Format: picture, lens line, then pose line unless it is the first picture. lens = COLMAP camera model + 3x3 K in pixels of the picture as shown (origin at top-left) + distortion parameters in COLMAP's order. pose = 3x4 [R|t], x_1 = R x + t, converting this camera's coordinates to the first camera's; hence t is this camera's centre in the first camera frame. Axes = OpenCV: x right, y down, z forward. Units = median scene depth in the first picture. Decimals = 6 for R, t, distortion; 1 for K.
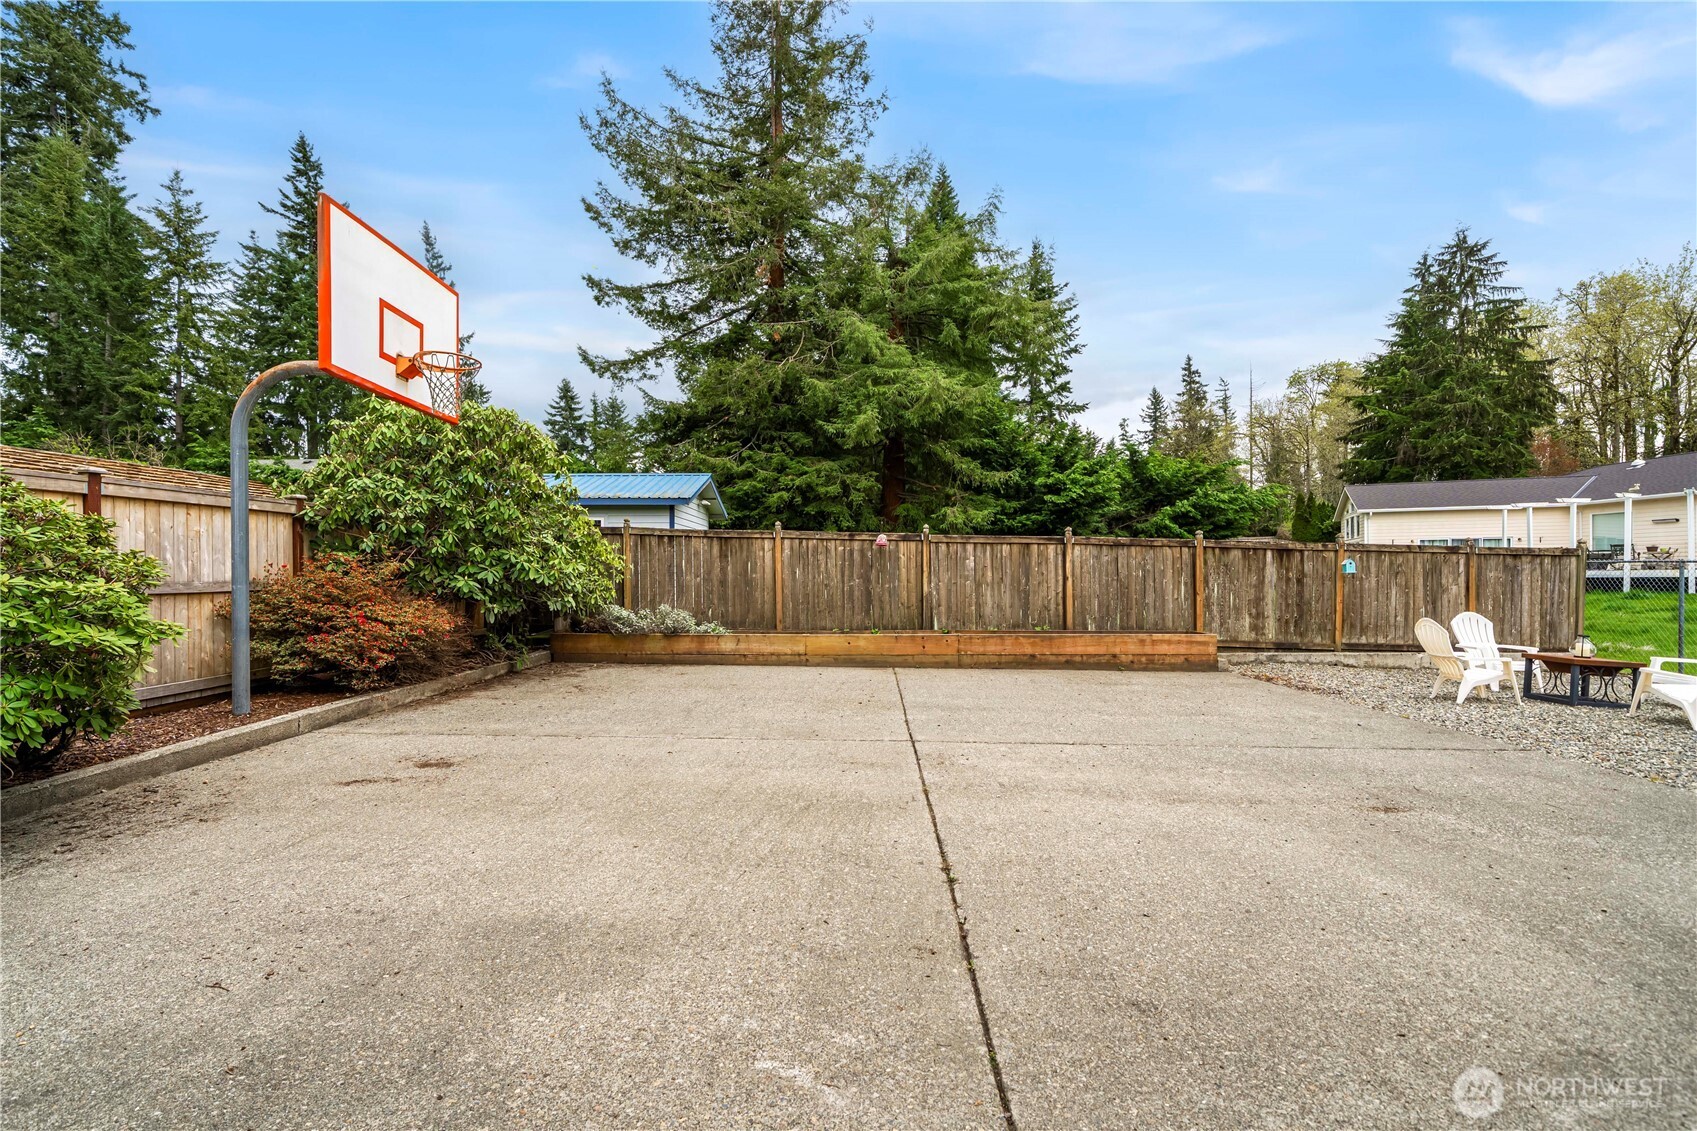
lens RADIAL K [[775.5, 0, 854.6], [0, 775.5, 574.3], [0, 0, 1]] dist [-0.002626, -0.002568]
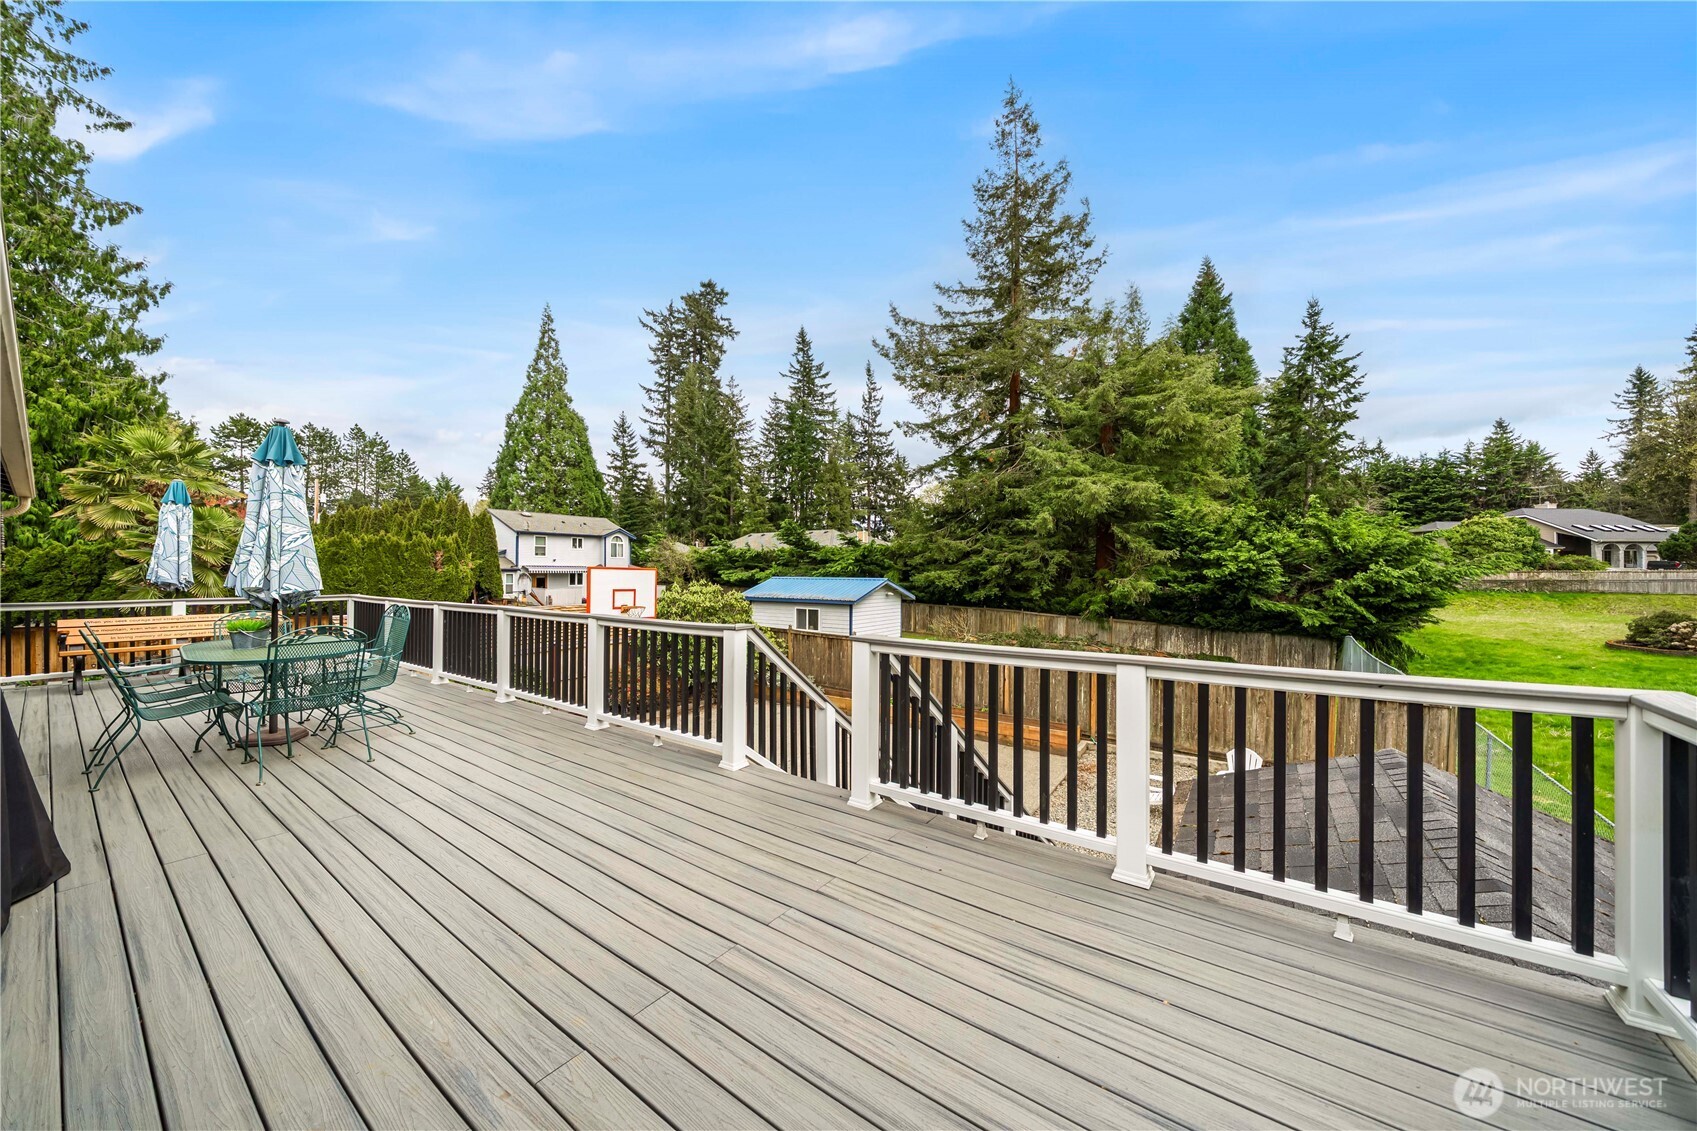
lens RADIAL K [[605.7, 0, 841.1], [0, 605.7, 567.3], [0, 0, 1]] dist [-0.008006, -0.000012]
pose [[0.819051, 0.002919, -0.573713, 0.273826], [-0.006504, 0.999970, -0.004197, -0.083335], [0.573684, 0.007169, 0.819045, -0.076552]]
